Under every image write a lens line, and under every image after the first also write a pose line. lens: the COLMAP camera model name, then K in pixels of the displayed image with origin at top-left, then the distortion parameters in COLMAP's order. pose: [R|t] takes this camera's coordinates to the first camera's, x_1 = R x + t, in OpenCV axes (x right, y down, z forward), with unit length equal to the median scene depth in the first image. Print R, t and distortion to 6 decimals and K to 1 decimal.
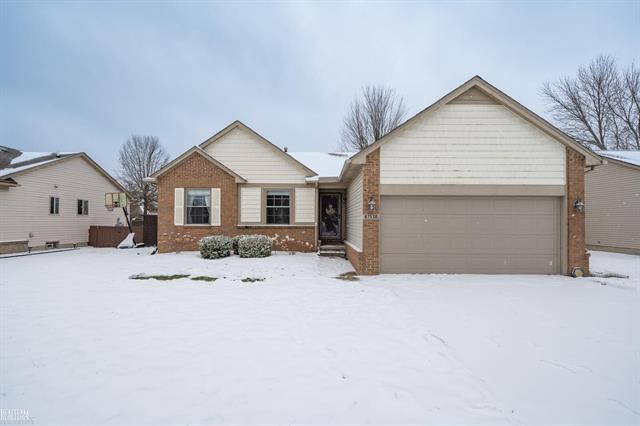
lens RADIAL K [[333.8, 0, 320.0], [0, 333.8, 213.0], [0, 0, 1]] dist [0.001882, 0.000148]
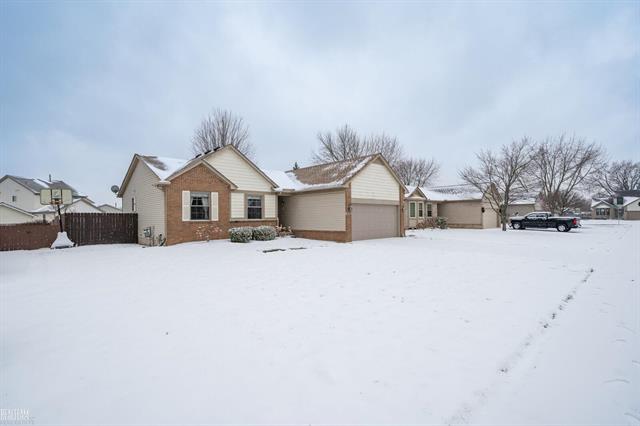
lens RADIAL K [[301.9, 0, 314.1], [0, 301.9, 211.8], [0, 0, 1]] dist [-0.000642, -0.000184]
pose [[0.727573, 0.002731, 0.686025, -0.840826], [-0.005292, 0.999985, 0.001631, -0.001564], [-0.686010, -0.004817, 0.727576, -0.130633]]
